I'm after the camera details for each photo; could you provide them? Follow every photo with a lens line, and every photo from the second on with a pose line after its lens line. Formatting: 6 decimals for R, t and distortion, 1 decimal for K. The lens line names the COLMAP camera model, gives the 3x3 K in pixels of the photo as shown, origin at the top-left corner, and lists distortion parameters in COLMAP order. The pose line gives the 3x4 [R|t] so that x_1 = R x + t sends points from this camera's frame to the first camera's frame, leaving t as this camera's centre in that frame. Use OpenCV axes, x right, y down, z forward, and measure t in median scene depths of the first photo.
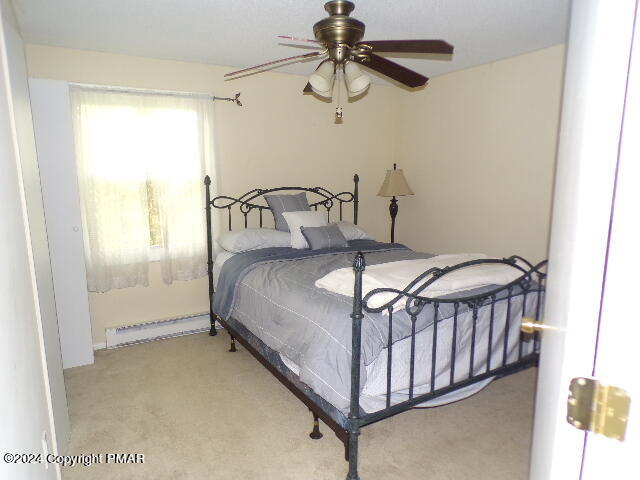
lens RADIAL K [[432.8, 0, 318.5], [0, 432.8, 240.1], [0, 0, 1]] dist [-0.017954, 0.018328]
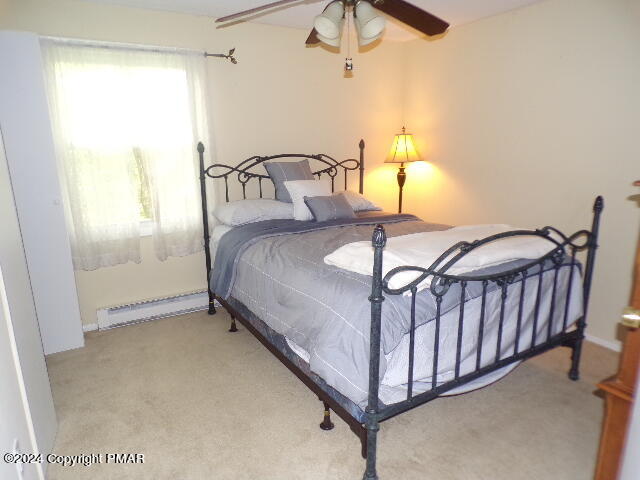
lens RADIAL K [[432.8, 0, 321.6], [0, 432.8, 239.1], [0, 0, 1]] dist [-0.017954, 0.018328]
pose [[0.999843, -0.013233, 0.011767, -0.021046], [0.012452, 0.997860, 0.064190, -0.000317], [-0.012591, -0.064034, 0.997868, 0.107158]]
